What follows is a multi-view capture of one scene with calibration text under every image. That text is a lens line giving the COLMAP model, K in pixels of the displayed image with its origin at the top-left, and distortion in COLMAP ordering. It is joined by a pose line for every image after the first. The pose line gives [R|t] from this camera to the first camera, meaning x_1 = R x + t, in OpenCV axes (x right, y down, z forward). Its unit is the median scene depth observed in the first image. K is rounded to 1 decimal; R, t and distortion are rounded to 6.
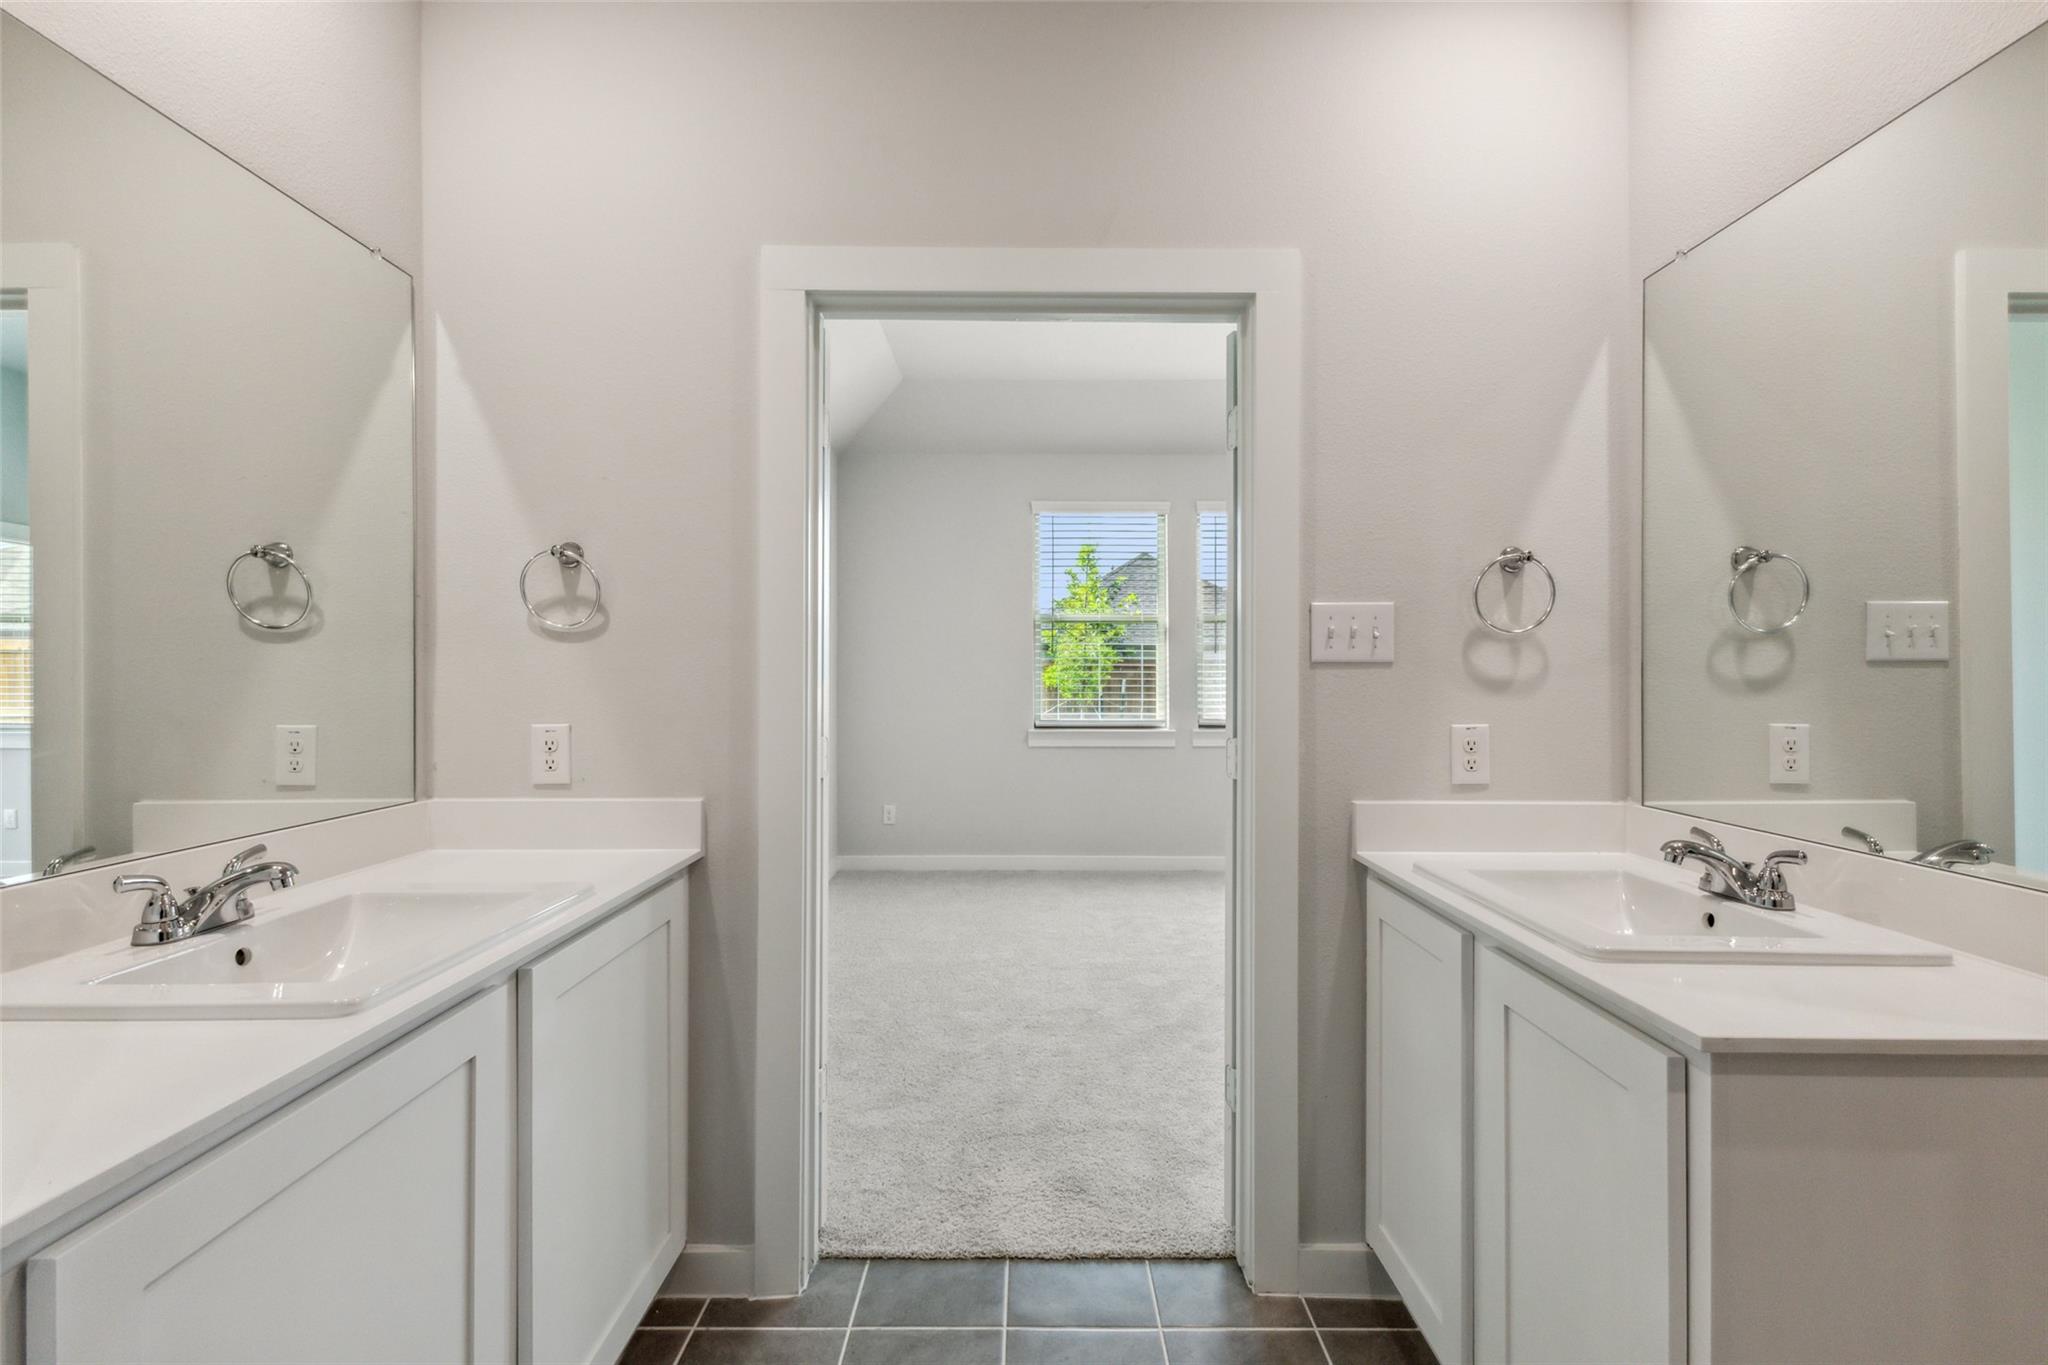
lens RADIAL K [[902.6, 0, 1026.9], [0, 902.6, 665.3], [0, 0, 1]] dist [0.012403, -0.000268]
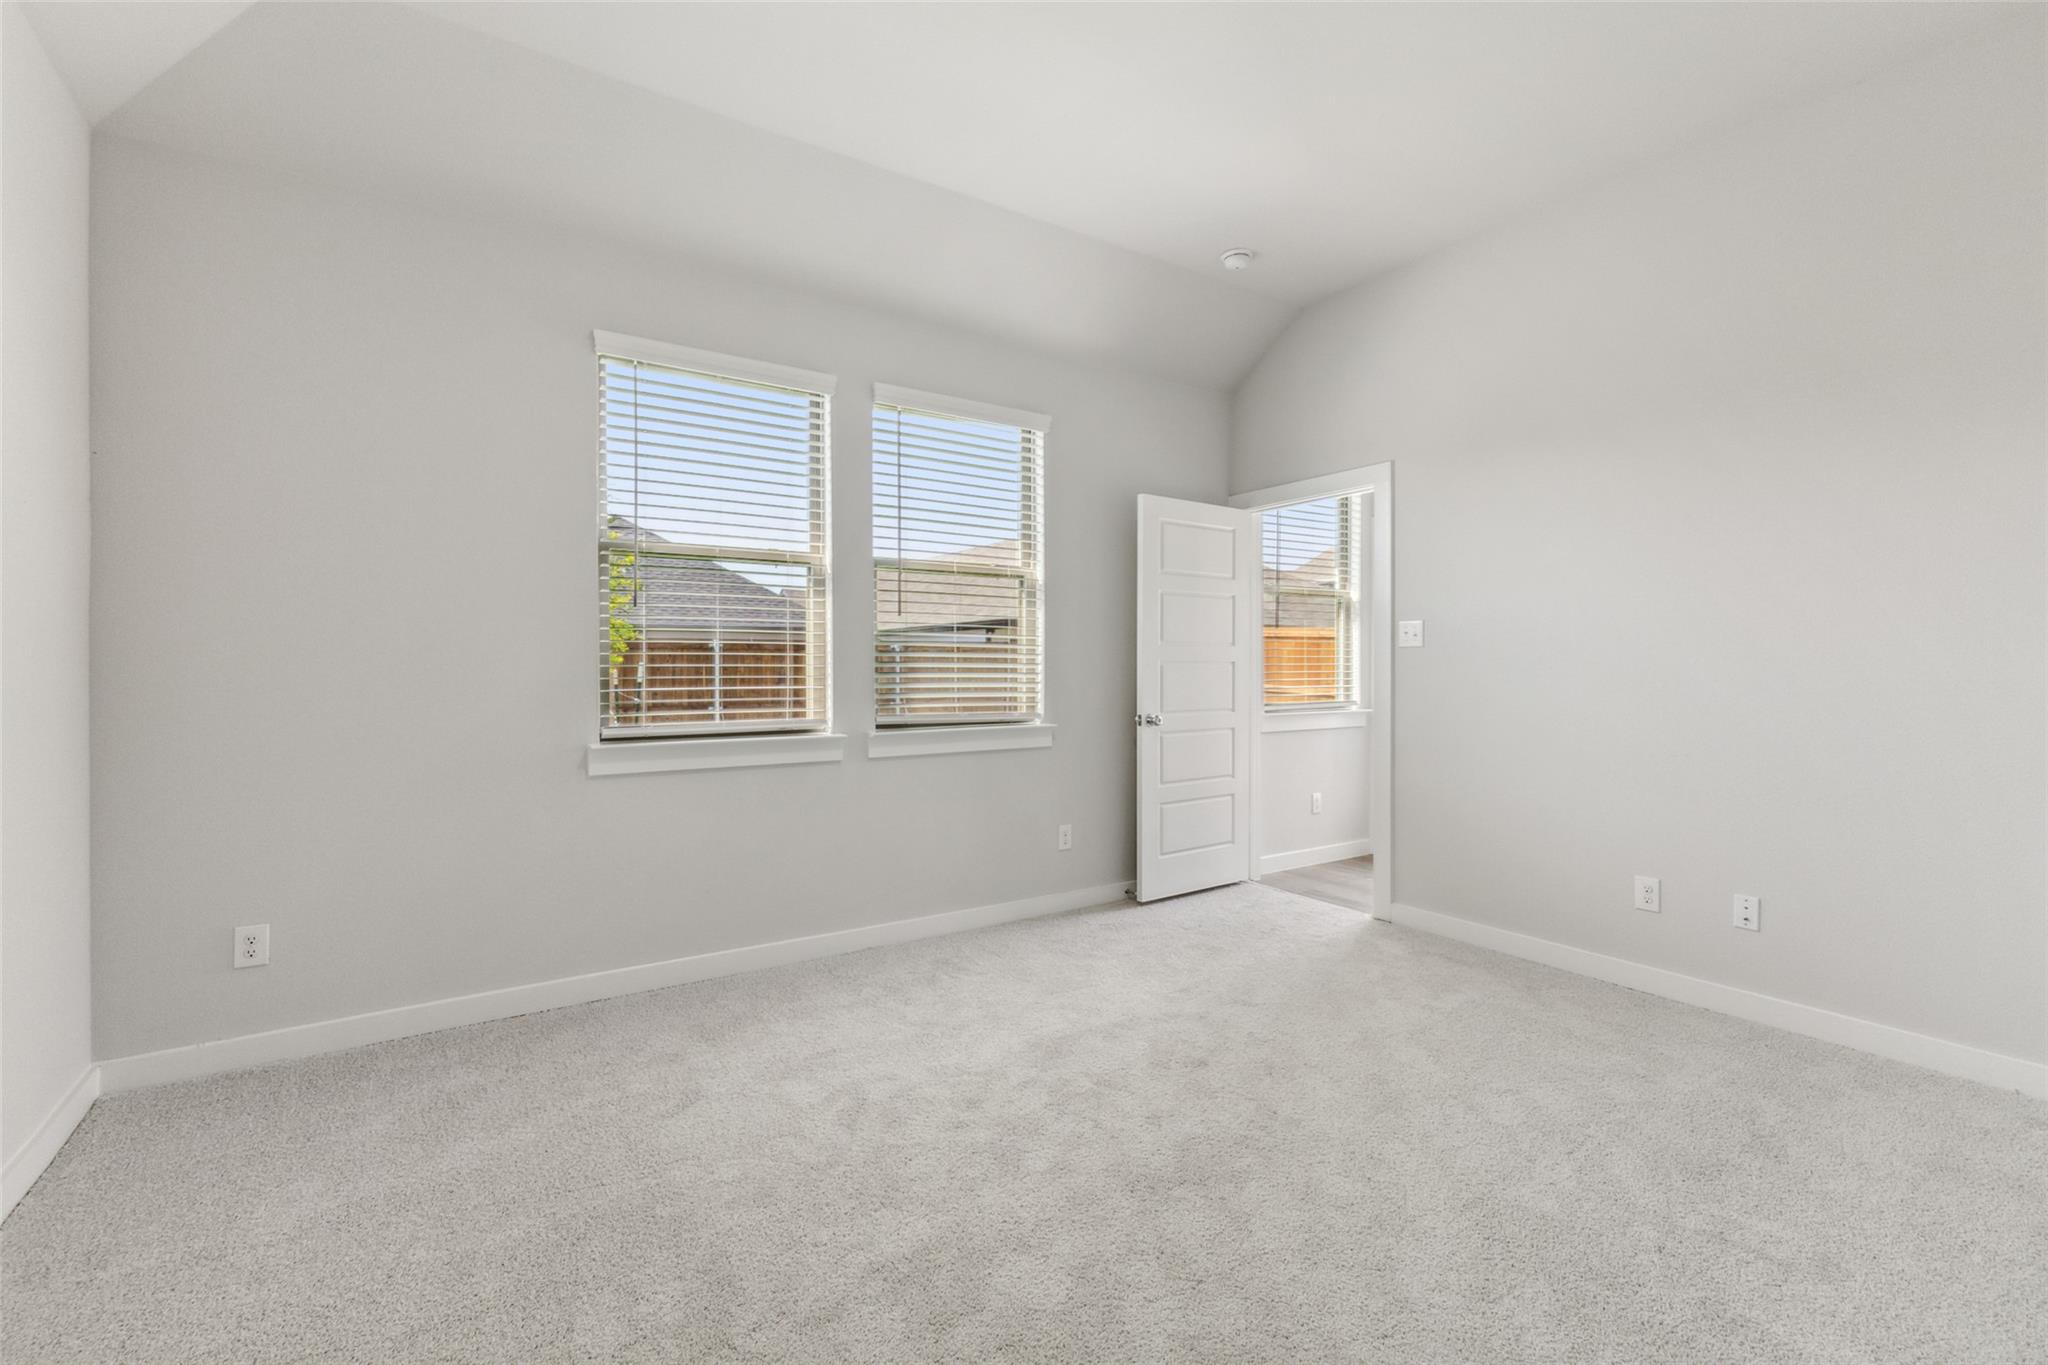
lens RADIAL K [[902.6, 0, 1026.9], [0, 902.6, 665.3], [0, 0, 1]] dist [0.012403, -0.000268]
pose [[0.832920, -0.001584, 0.553391, -0.080531], [-0.004381, 0.999946, 0.009455, 0.016330], [-0.553376, -0.010300, 0.832868, 0.397099]]
